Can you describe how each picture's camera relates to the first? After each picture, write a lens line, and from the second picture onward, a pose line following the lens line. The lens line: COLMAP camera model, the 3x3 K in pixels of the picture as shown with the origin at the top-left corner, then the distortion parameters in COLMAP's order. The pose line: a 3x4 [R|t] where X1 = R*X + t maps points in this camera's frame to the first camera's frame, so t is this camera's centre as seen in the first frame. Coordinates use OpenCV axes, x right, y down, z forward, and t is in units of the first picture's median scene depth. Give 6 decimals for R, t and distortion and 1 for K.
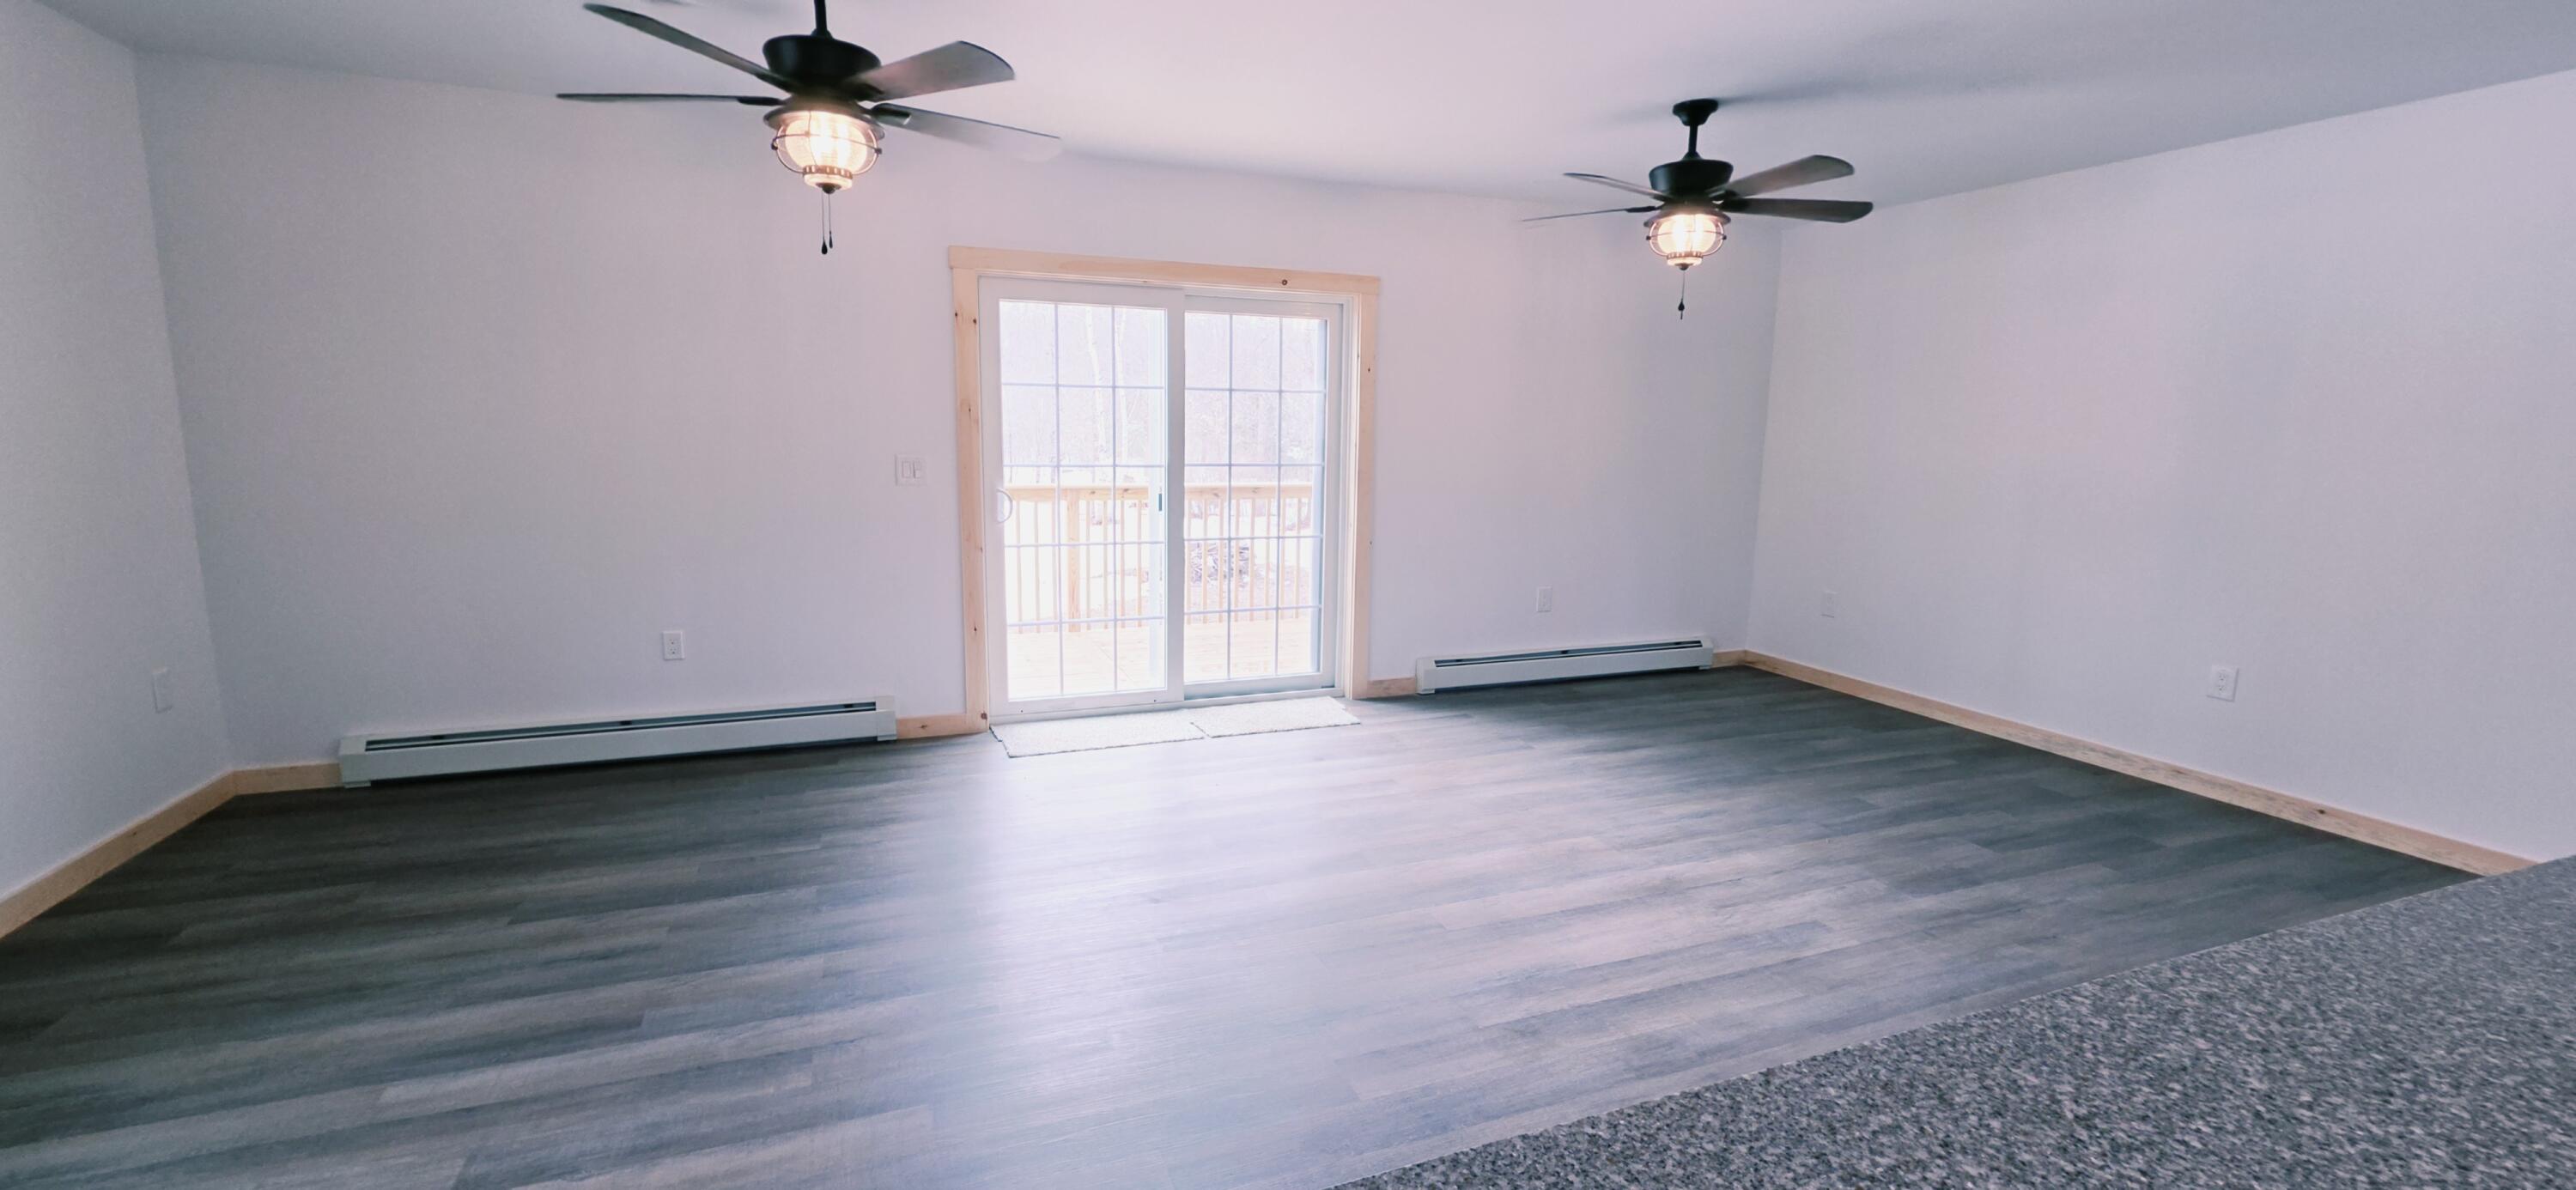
lens RADIAL K [[1061.1, 0, 1288.0], [0, 1061.1, 595.0], [0, 0, 1]] dist [-0.001147, -0.000844]
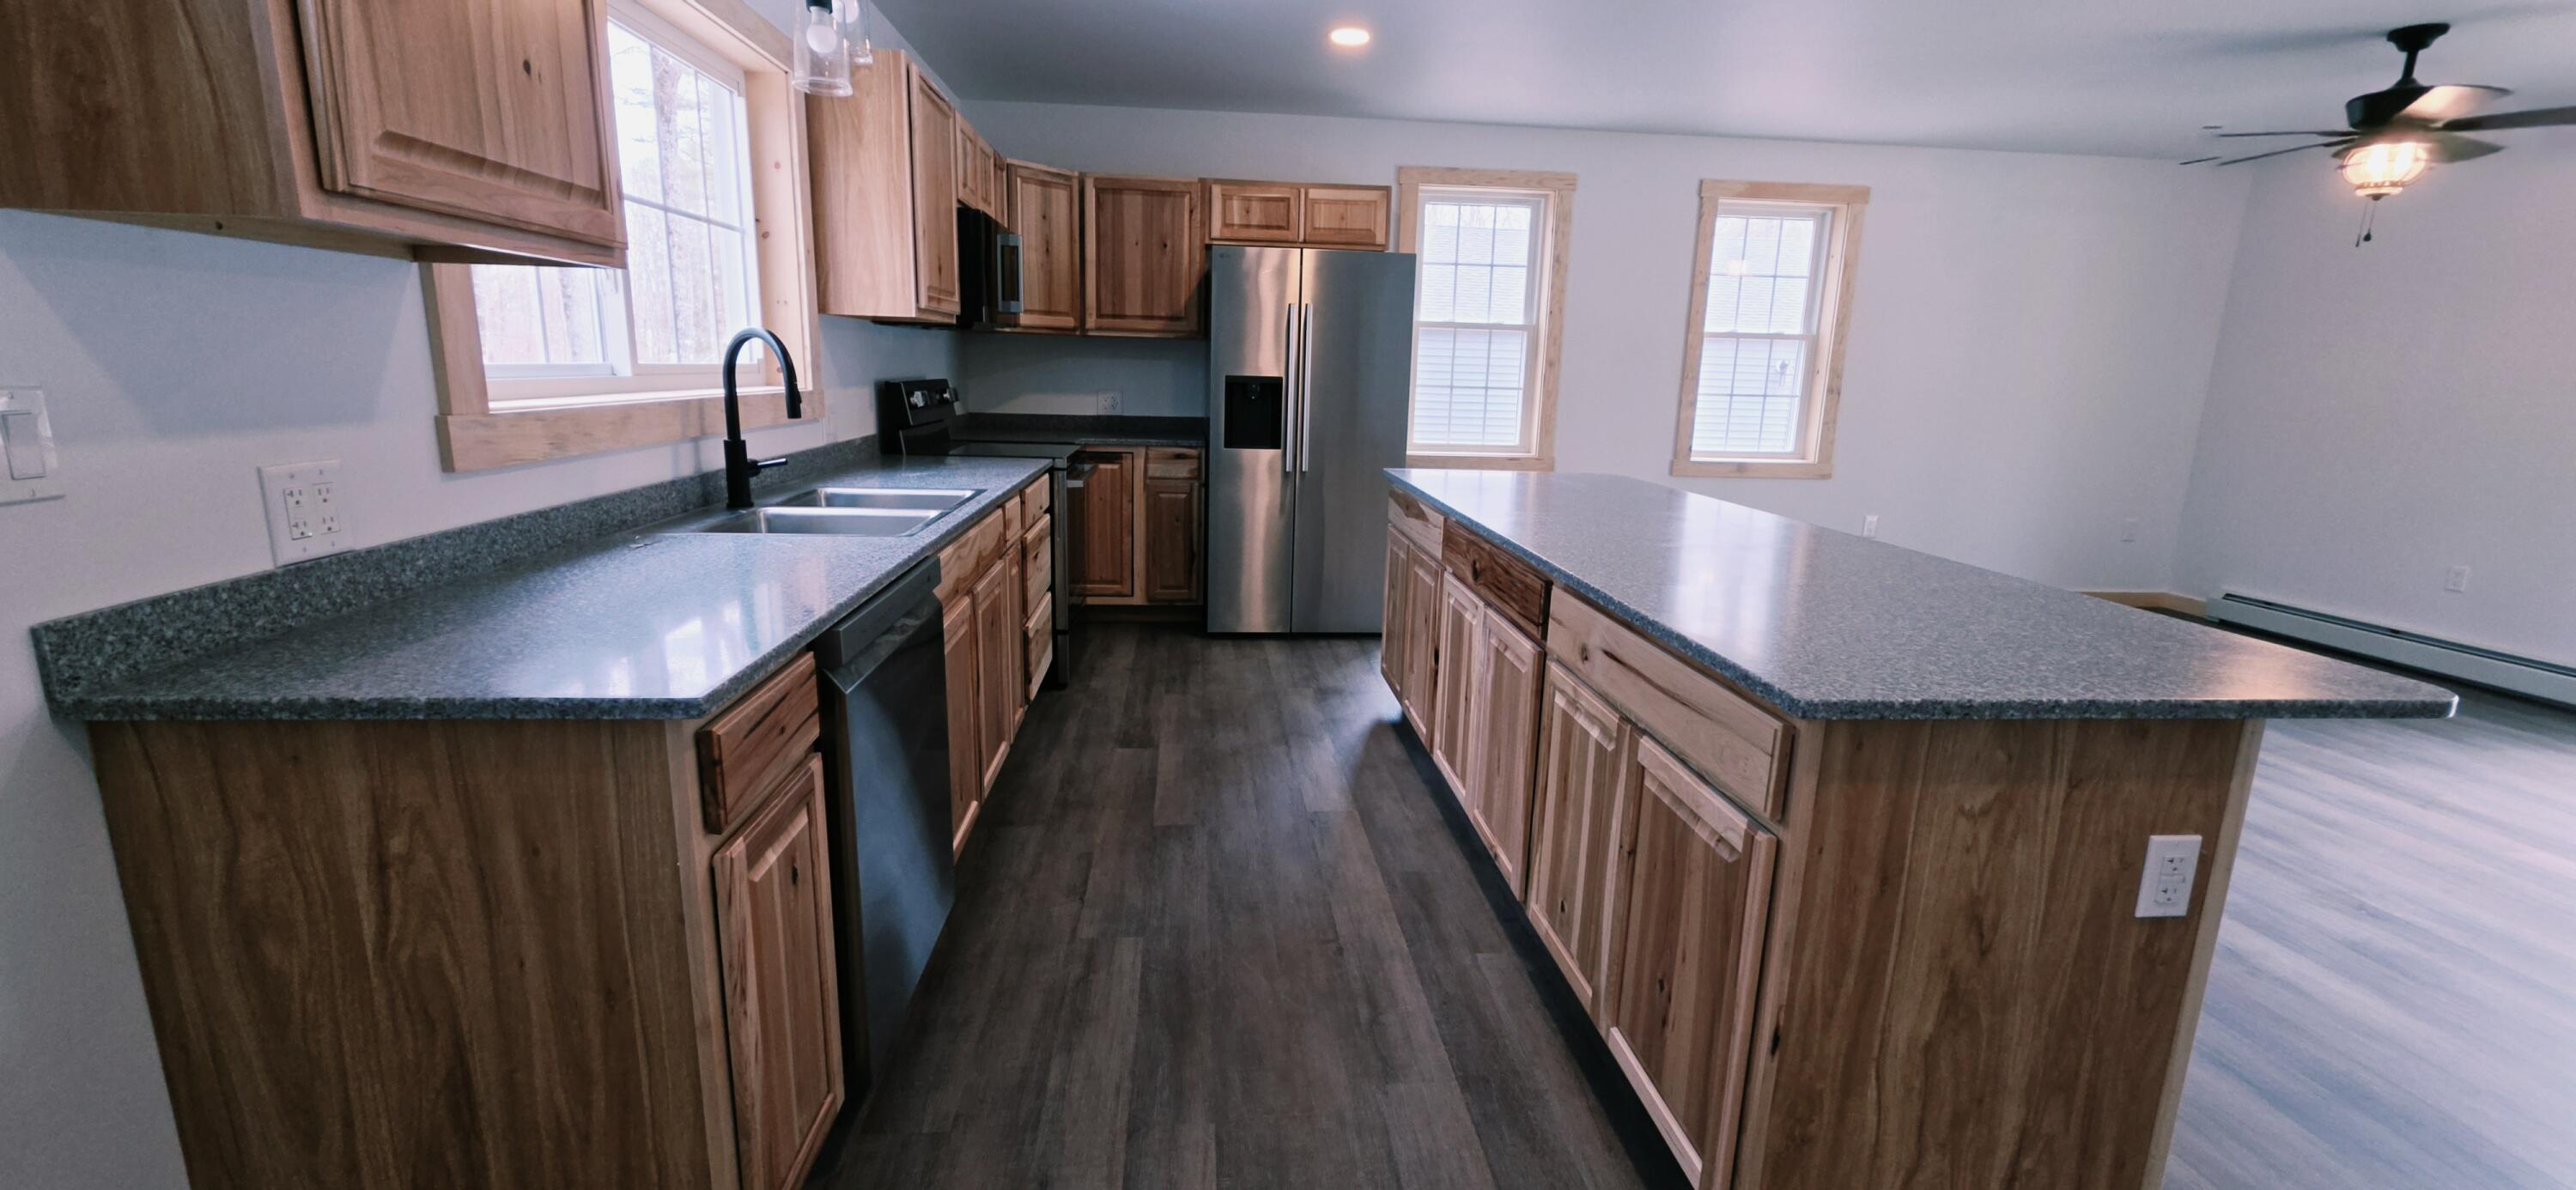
lens RADIAL K [[1033.6, 0, 1273.9], [0, 1033.6, 590.8], [0, 0, 1]] dist [-0.001071, 0.000497]
pose [[-0.288106, 0.176408, -0.941209, 0.758288], [-0.188069, 0.953319, 0.236246, 0.033680], [0.938949, 0.245076, -0.241480, 0.055309]]
